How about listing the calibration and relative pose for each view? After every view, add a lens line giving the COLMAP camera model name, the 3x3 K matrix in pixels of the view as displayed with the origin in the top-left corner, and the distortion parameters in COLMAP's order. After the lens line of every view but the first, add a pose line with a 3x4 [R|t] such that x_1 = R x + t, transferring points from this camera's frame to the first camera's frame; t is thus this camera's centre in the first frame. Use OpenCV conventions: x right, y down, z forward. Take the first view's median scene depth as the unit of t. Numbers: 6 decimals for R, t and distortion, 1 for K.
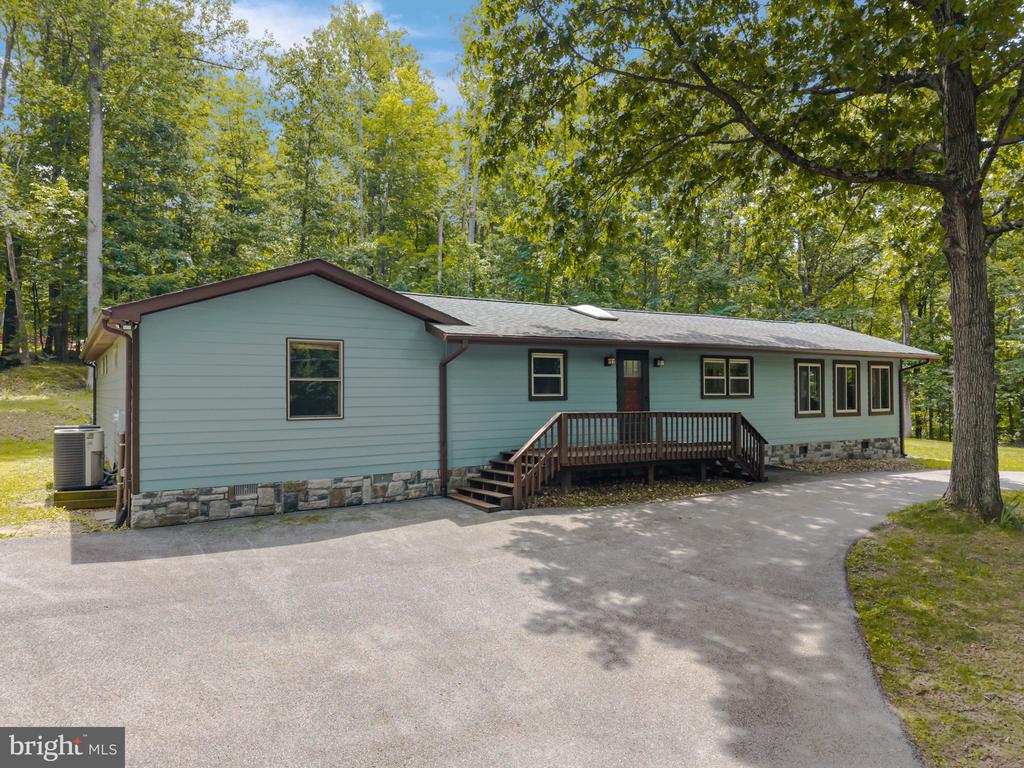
lens RADIAL K [[688.9, 0, 512.0], [0, 688.9, 384.0], [0, 0, 1]] dist [-0.000611, -0.001137]
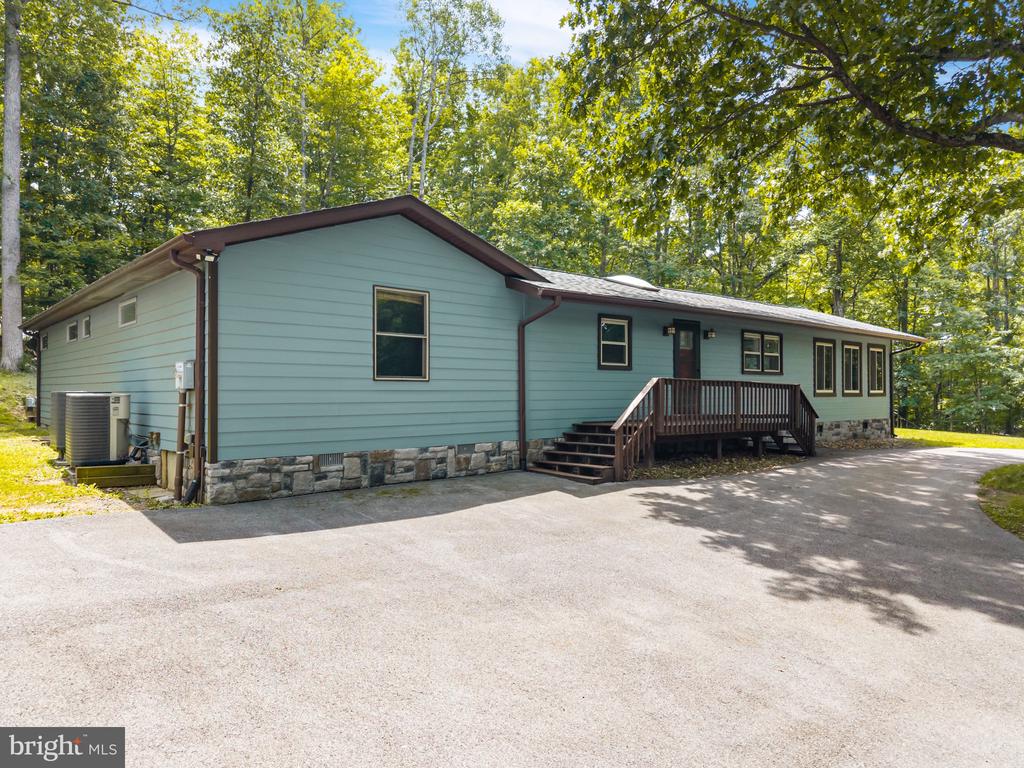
lens RADIAL K [[687.3, 0, 512.0], [0, 687.3, 384.0], [0, 0, 1]] dist [0.006881, -0.006098]
pose [[0.989320, 0.007378, 0.145570, -0.266650], [-0.007471, 0.999972, 0.000096, 0.053386], [-0.145565, -0.001183, 0.989348, 0.112545]]
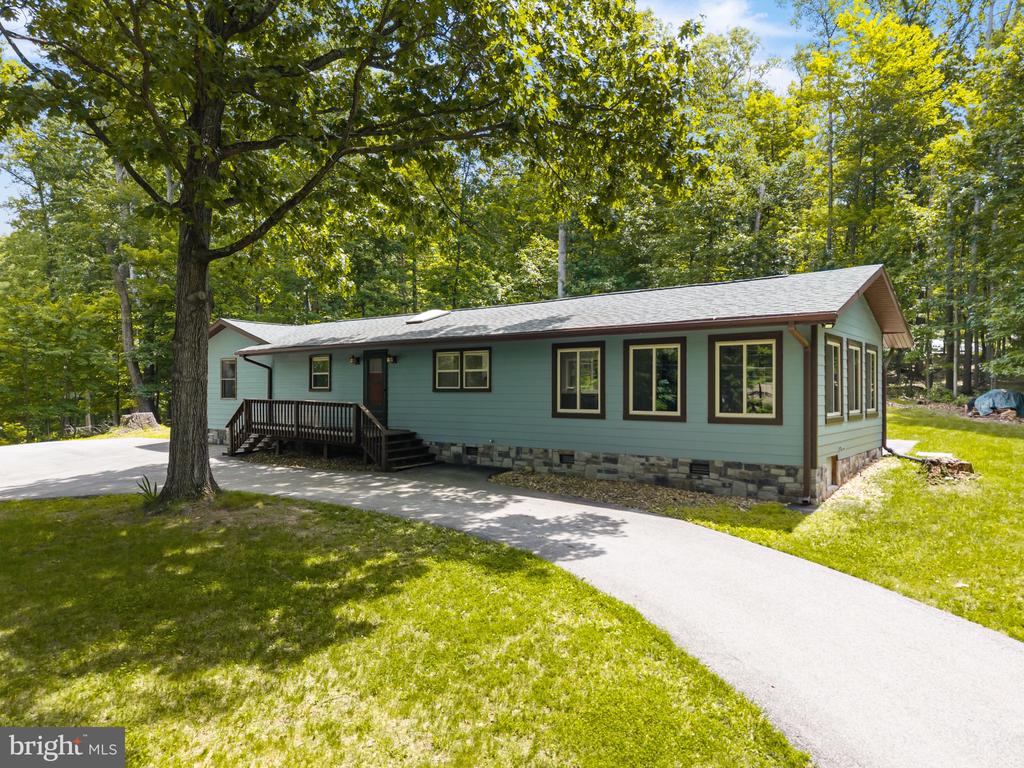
lens RADIAL K [[687.3, 0, 512.0], [0, 687.3, 384.0], [0, 0, 1]] dist [0.006881, -0.006098]
pose [[0.320028, 0.001722, -0.947407, 1.816448], [0.014436, 0.999873, 0.006694, 0.006358], [0.947298, -0.015819, 0.319963, 1.090548]]
